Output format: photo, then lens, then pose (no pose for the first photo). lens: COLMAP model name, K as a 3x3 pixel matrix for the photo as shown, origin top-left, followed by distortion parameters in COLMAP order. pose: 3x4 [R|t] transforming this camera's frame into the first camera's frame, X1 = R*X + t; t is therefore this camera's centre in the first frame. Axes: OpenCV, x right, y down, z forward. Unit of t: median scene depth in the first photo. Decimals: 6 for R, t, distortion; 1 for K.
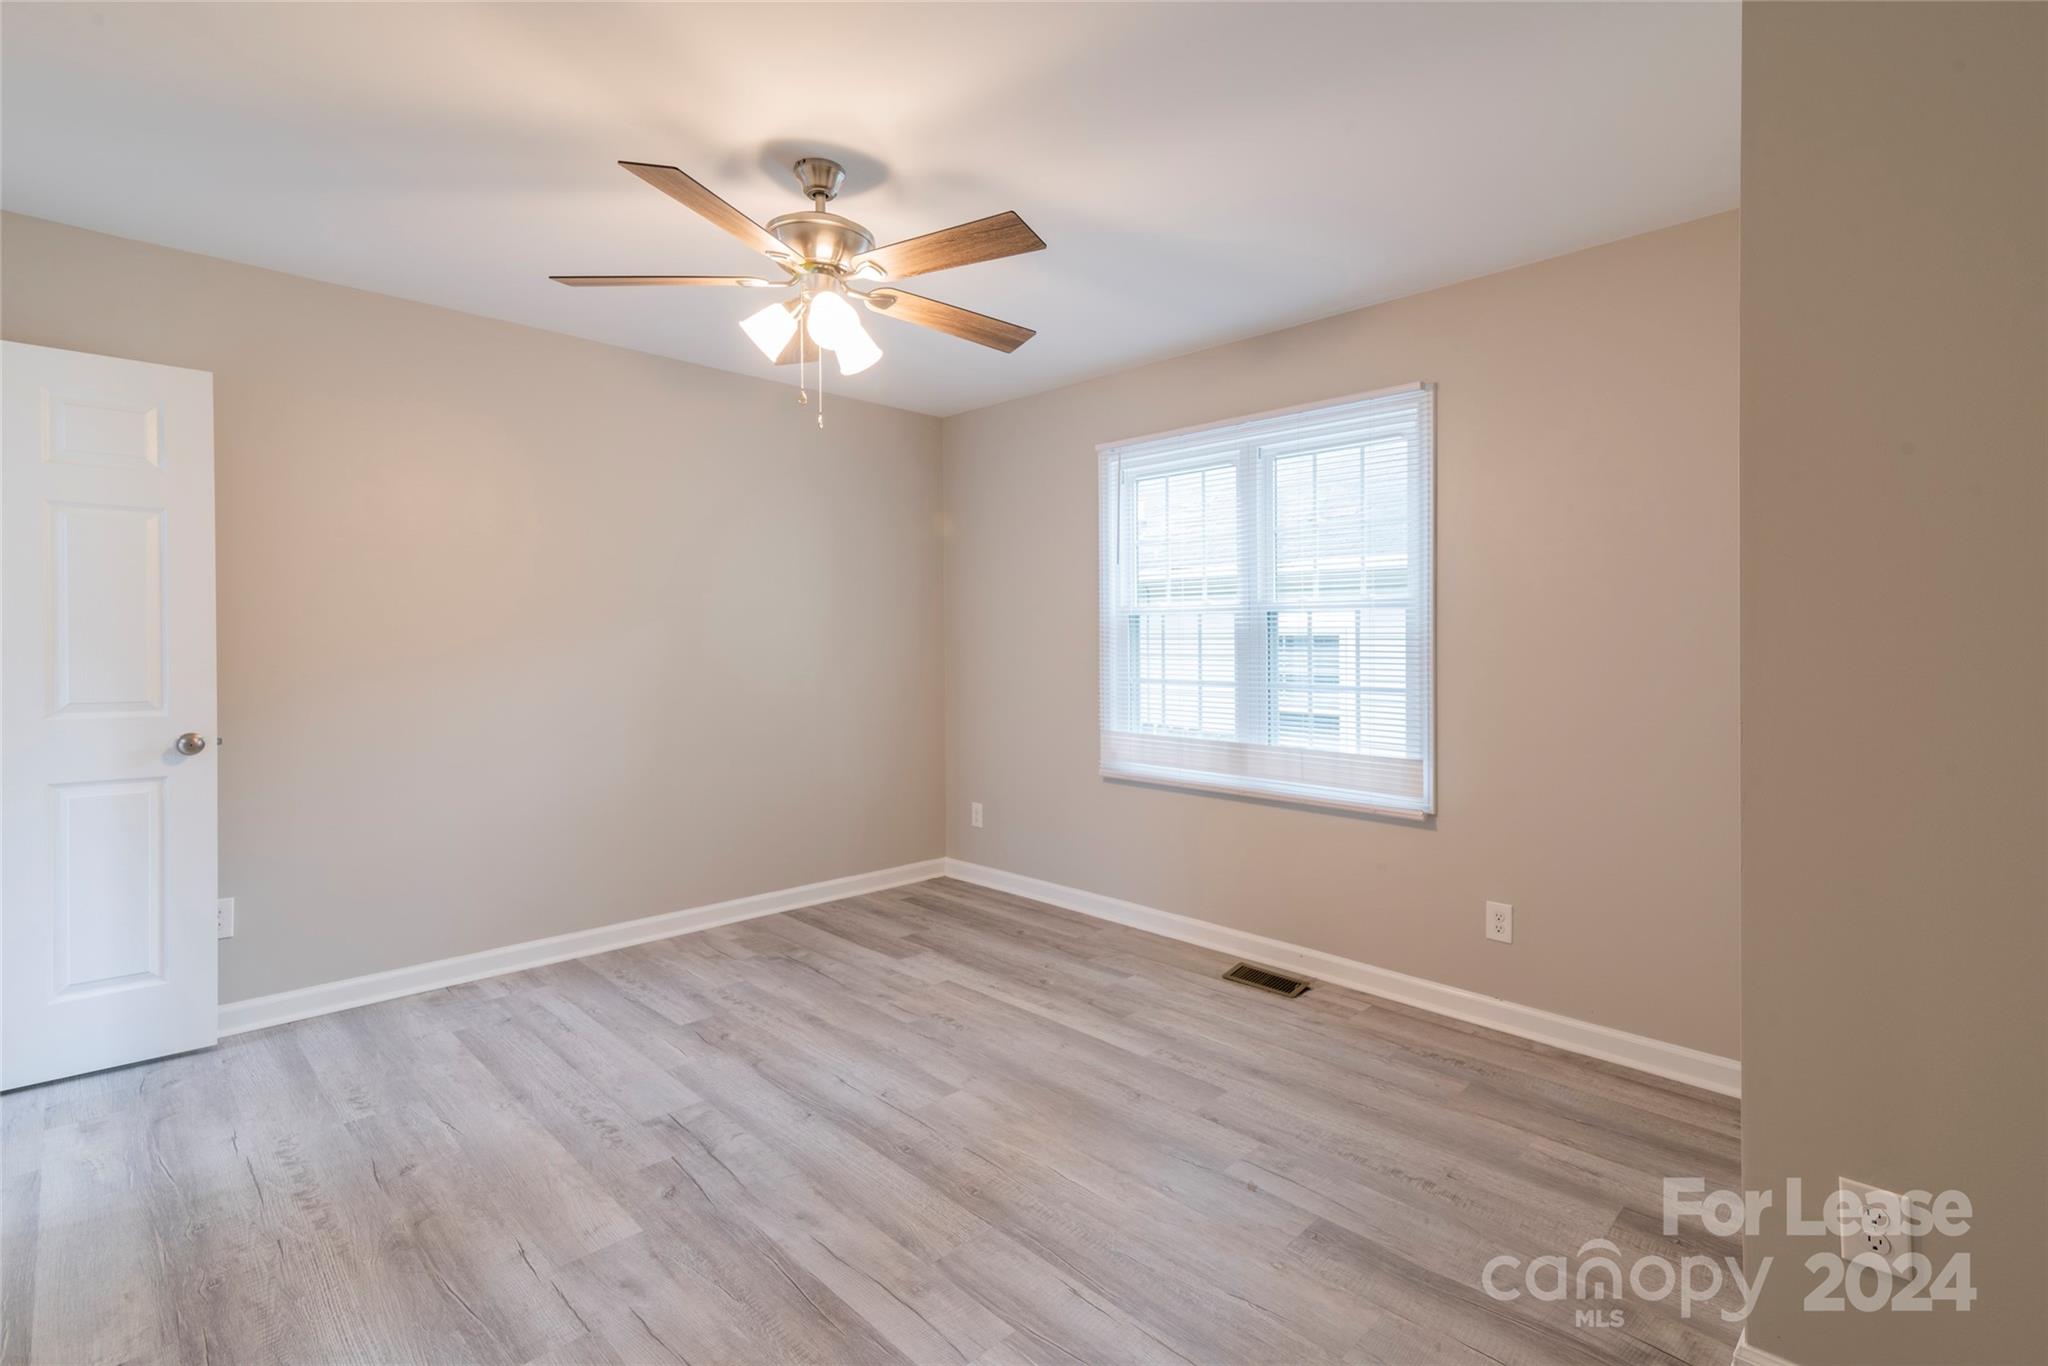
lens RADIAL K [[944.2, 0, 1023.6], [0, 944.2, 655.9], [0, 0, 1]] dist [0.014586, -0.001445]
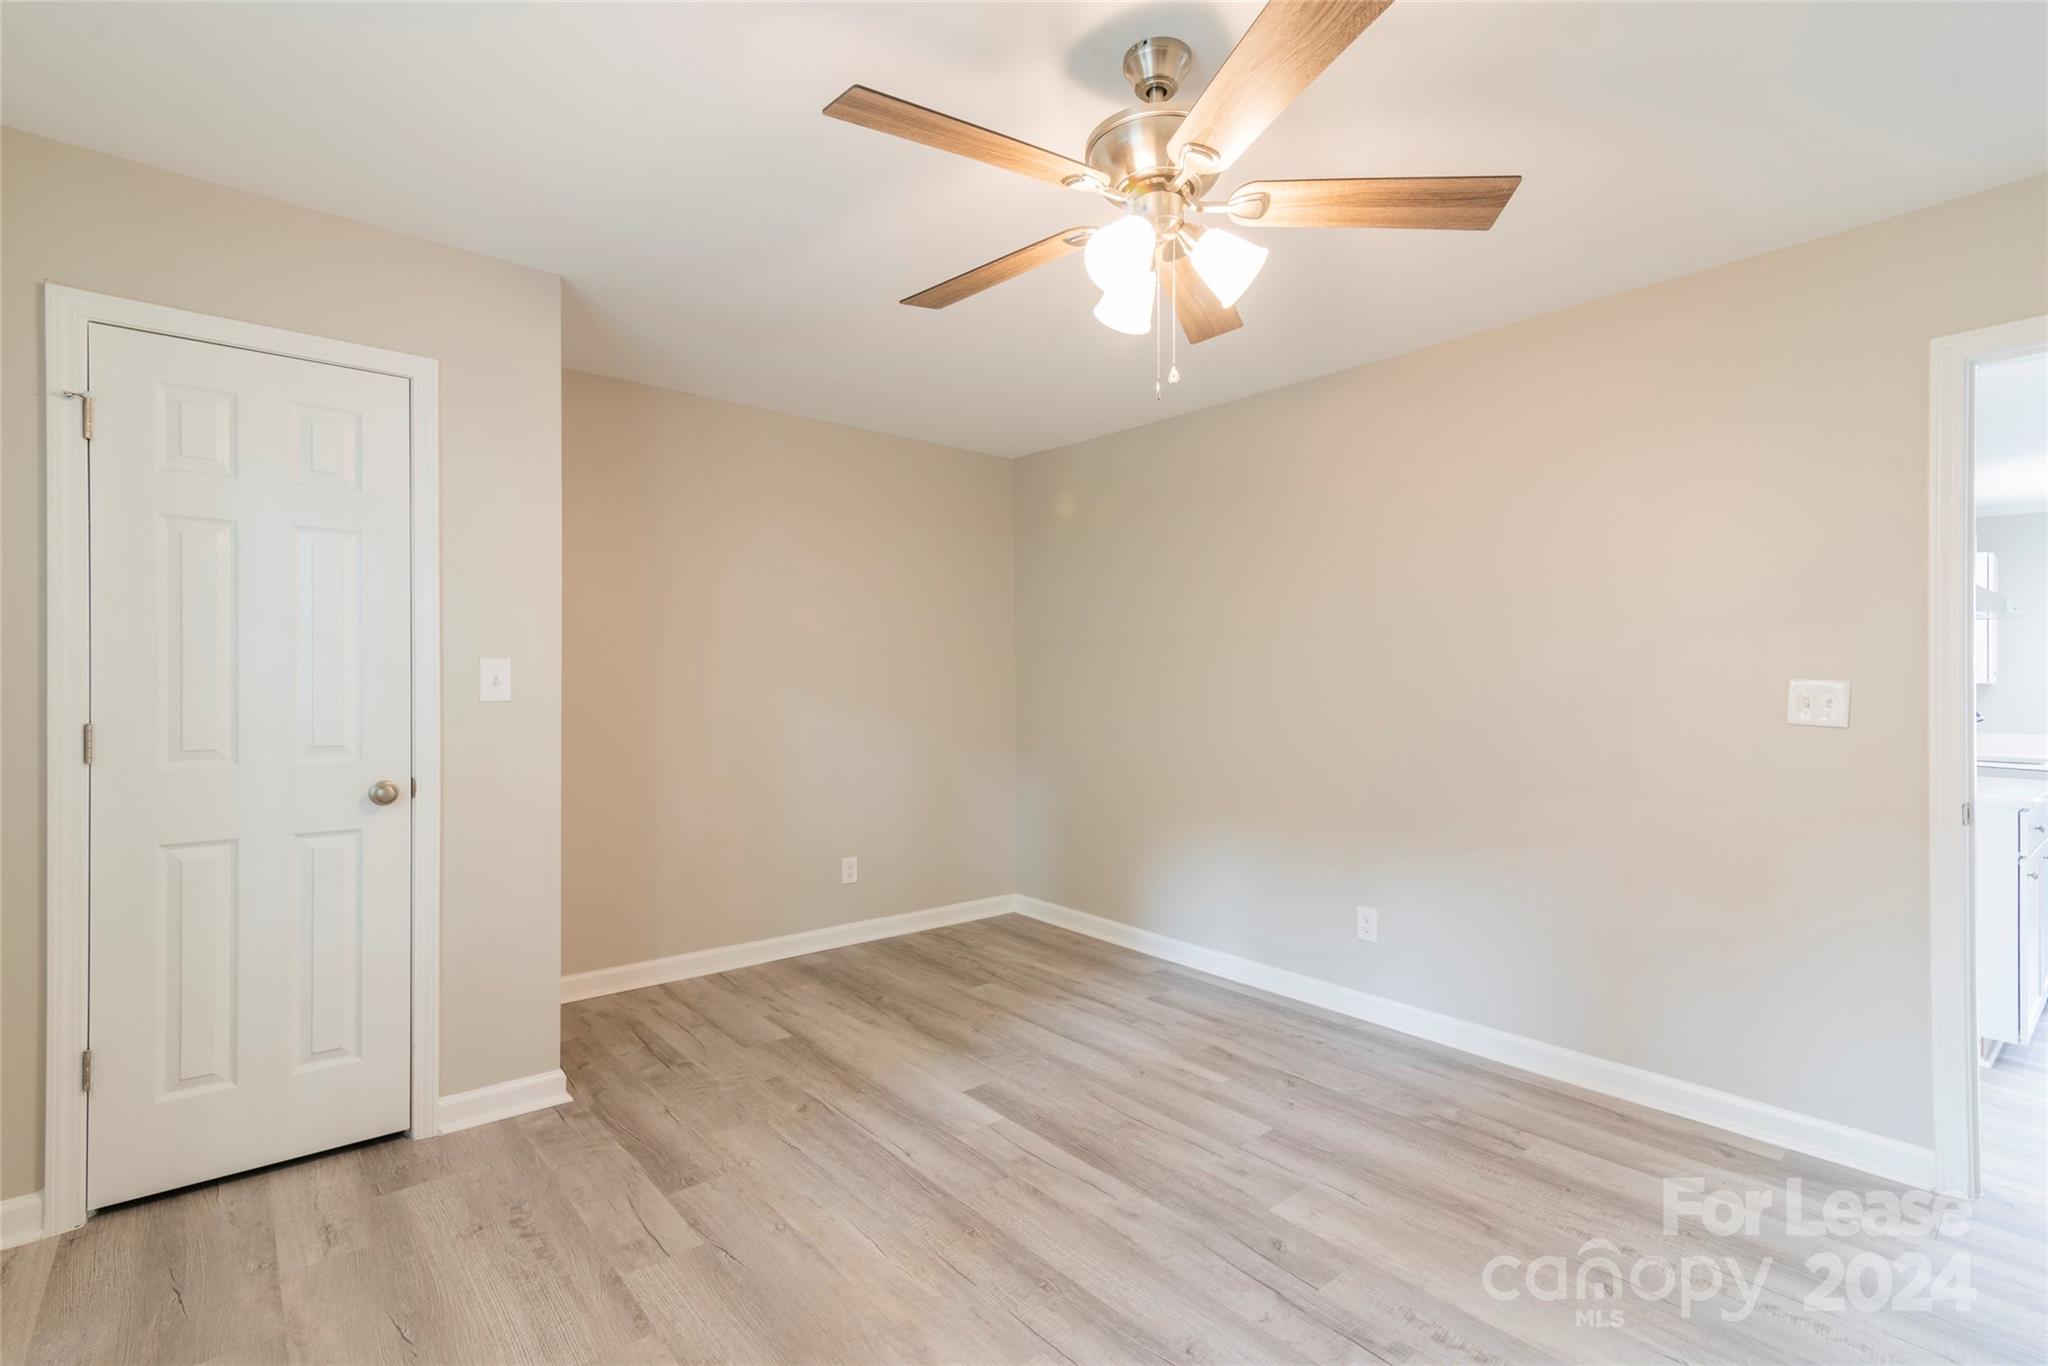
lens RADIAL K [[934.3, 0, 1020.2], [0, 934.3, 689.5], [0, 0, 1]] dist [0.005016, 0.000531]
pose [[-0.997094, -0.010400, 0.075474, -0.126711], [-0.009404, 0.999864, 0.013539, -0.015495], [-0.075605, 0.012790, -0.997056, 1.451720]]
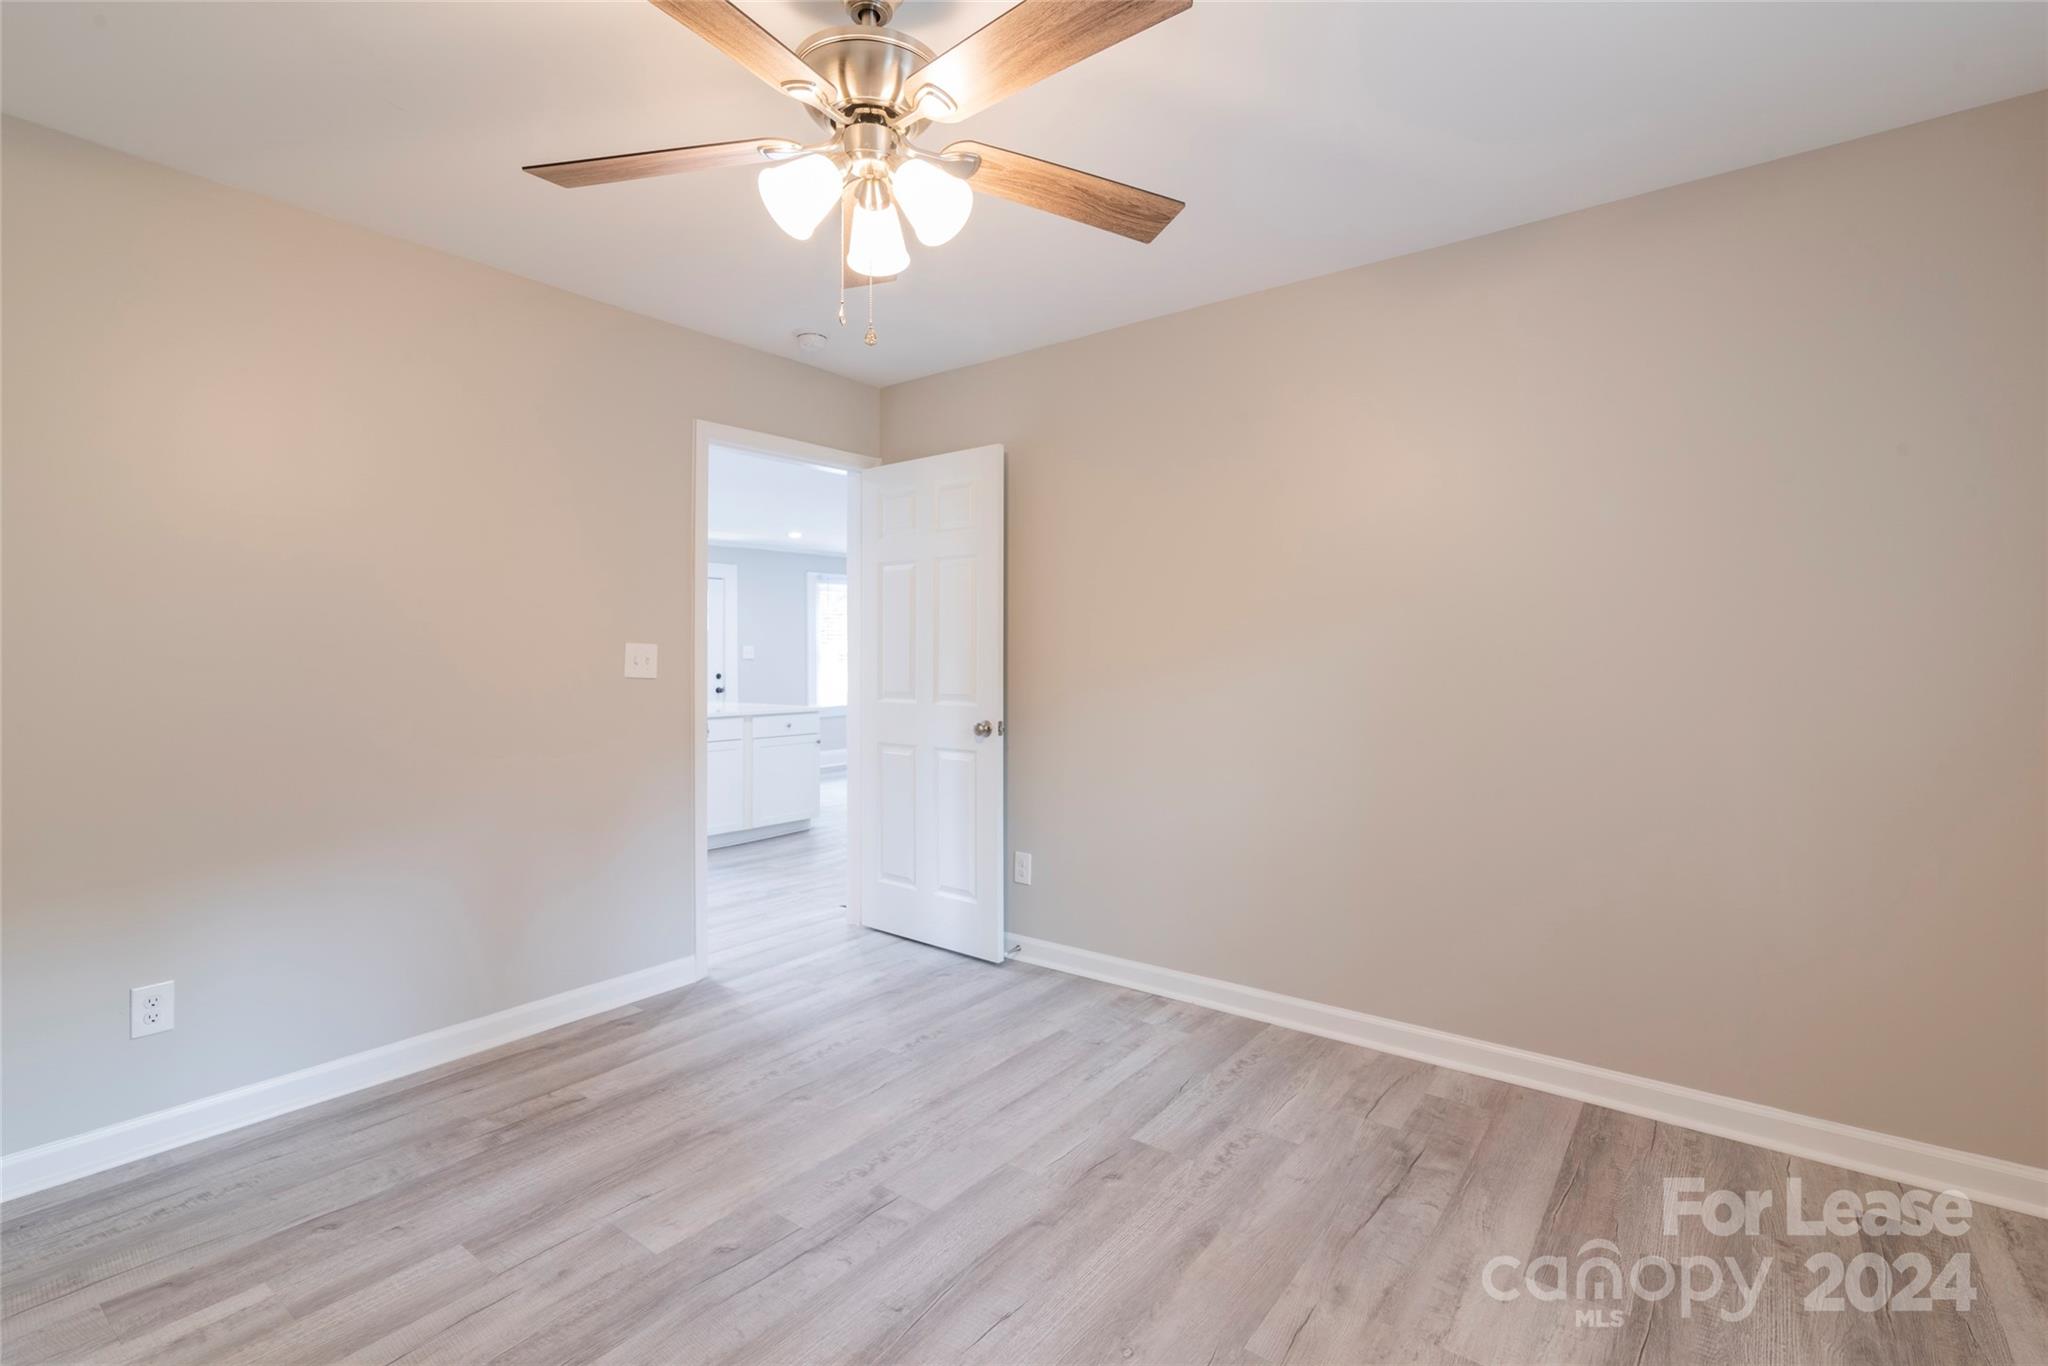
lens RADIAL K [[944.2, 0, 1023.6], [0, 944.2, 655.9], [0, 0, 1]] dist [0.014586, -0.001445]
pose [[0.141750, 0.000667, -0.989902, 0.424508], [-0.008442, 0.999964, -0.000535, -0.008299], [0.989867, 0.008433, 0.141750, 0.843374]]
